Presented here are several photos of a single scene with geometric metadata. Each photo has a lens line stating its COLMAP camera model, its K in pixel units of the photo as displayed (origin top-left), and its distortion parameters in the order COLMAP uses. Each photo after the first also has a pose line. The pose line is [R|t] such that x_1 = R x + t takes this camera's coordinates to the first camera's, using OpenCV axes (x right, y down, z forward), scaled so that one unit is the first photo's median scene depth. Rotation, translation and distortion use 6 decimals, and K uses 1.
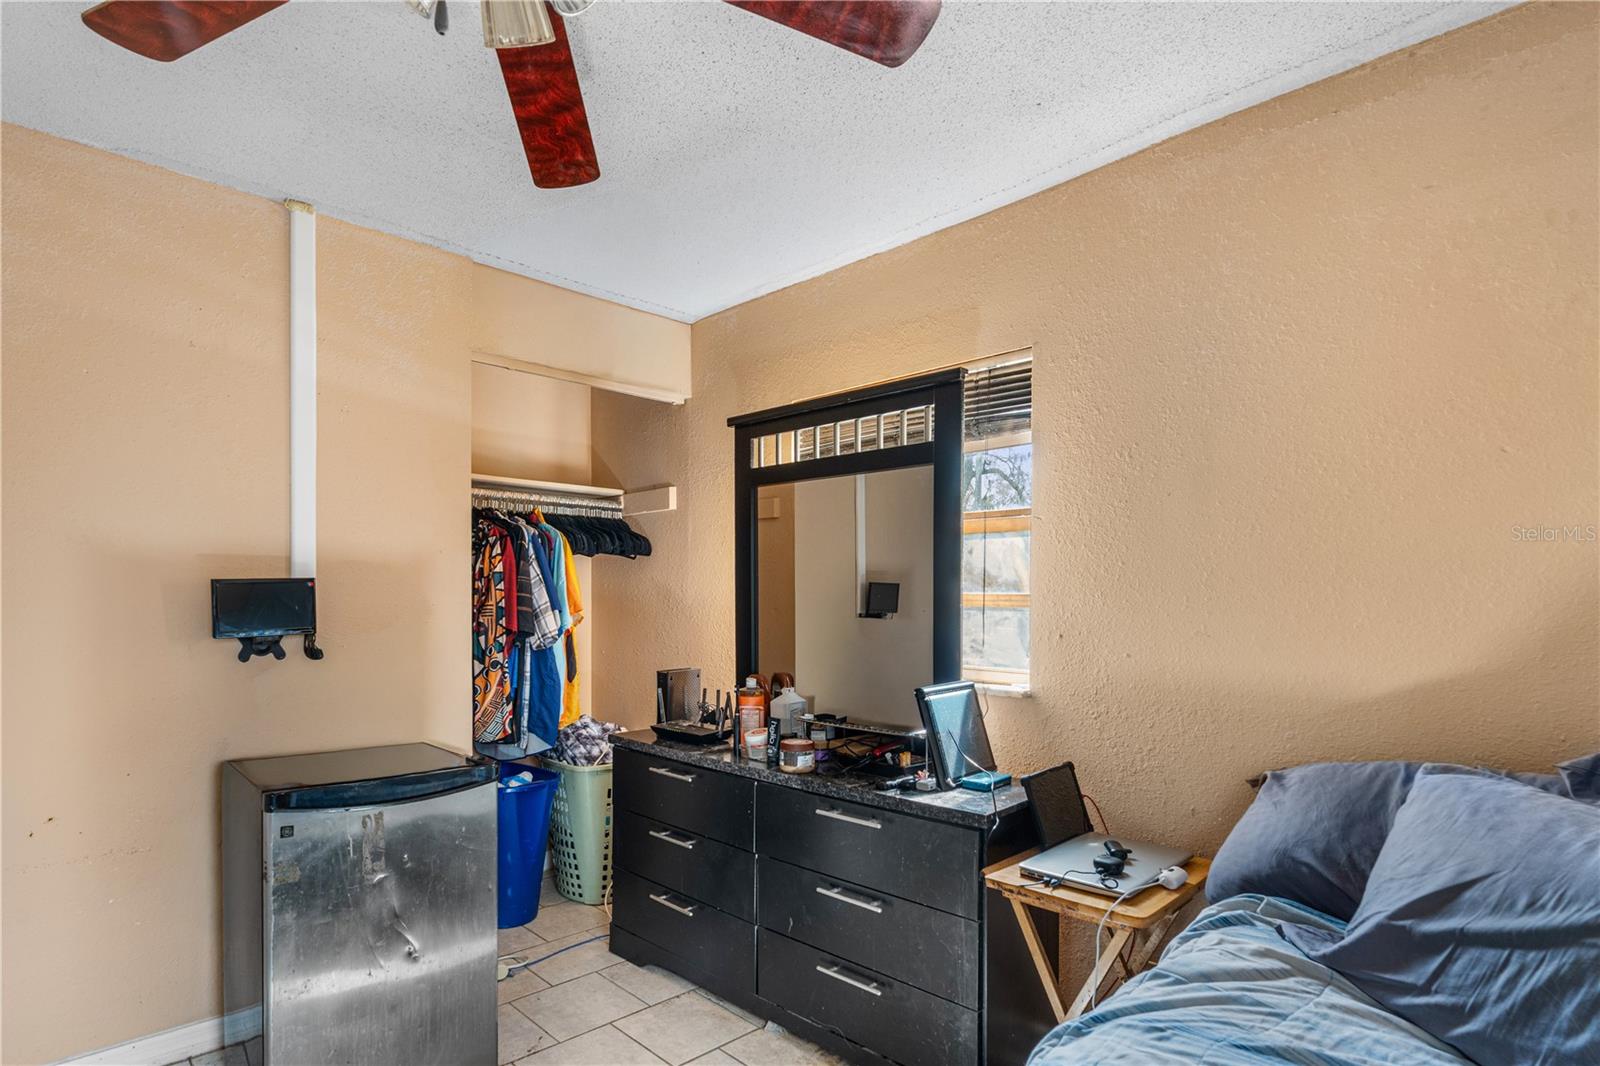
lens RADIAL K [[837.2, 0, 798.2], [0, 837.2, 607.6], [0, 0, 1]] dist [0.001271, 0.000370]
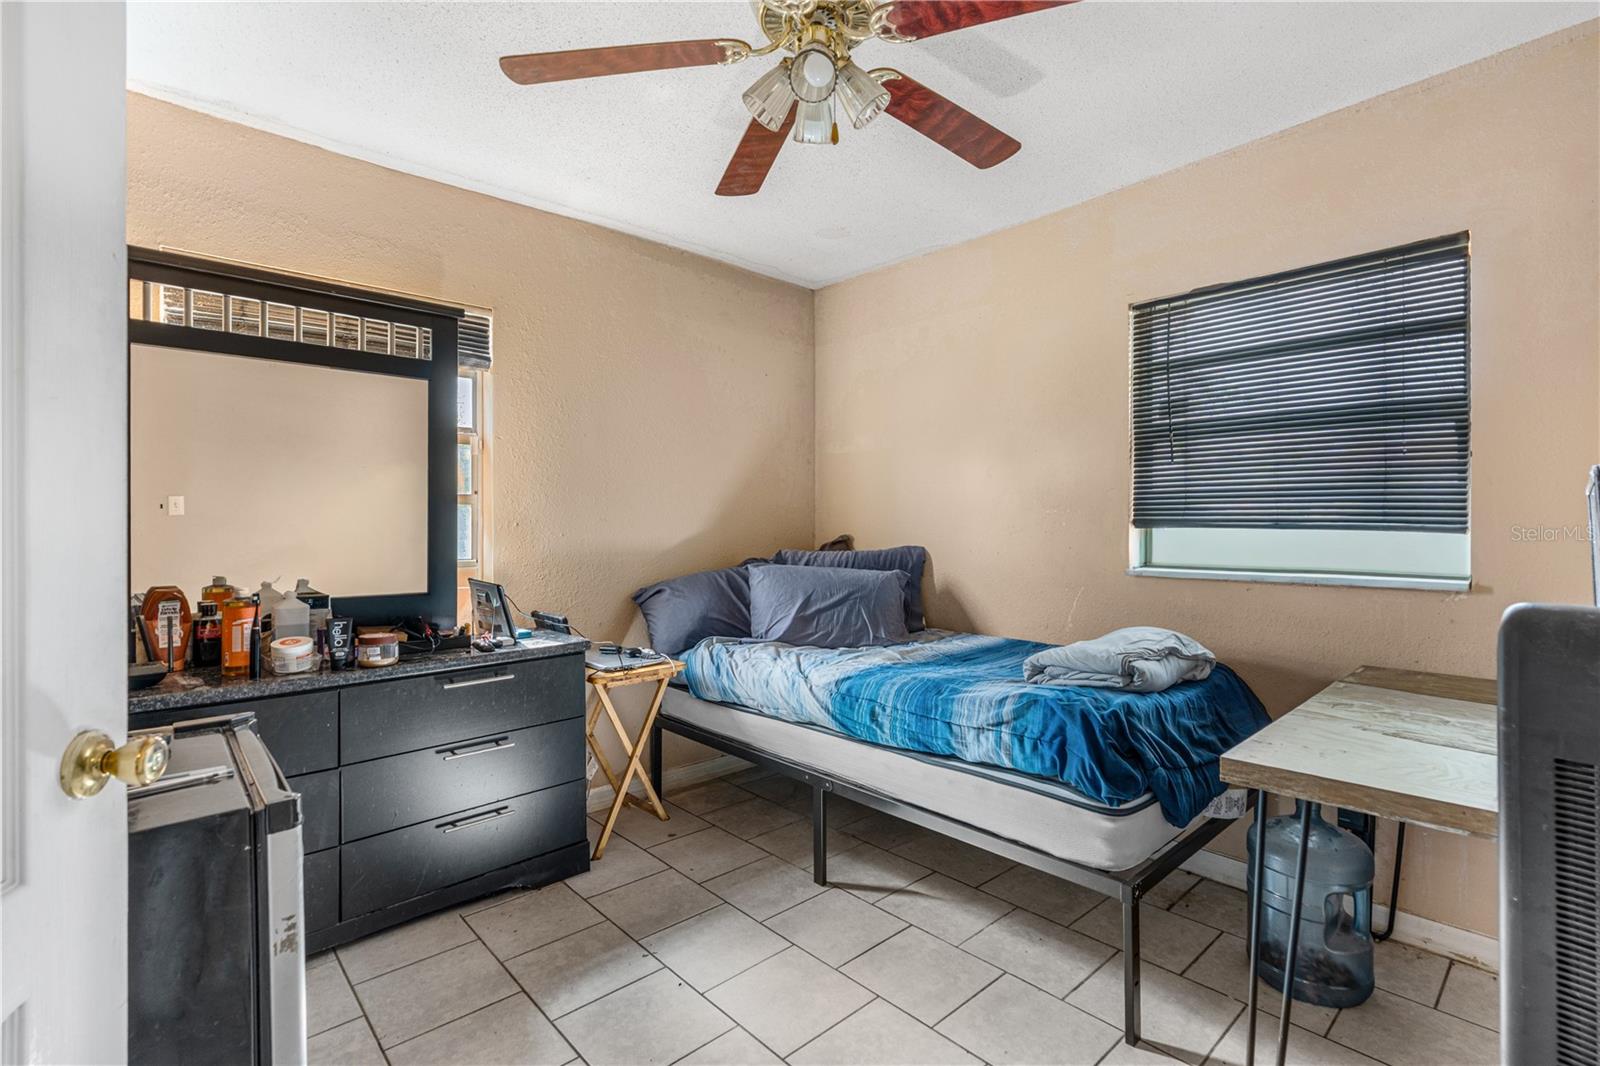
lens RADIAL K [[737.5, 0, 797.7], [0, 737.5, 508.1], [0, 0, 1]] dist [0.000024, 0.000070]
pose [[0.022617, 0.002336, 0.999741, -0.901868], [0.010897, 0.999937, -0.002582, 0.014951], [-0.999685, 0.010952, 0.022590, 0.495750]]
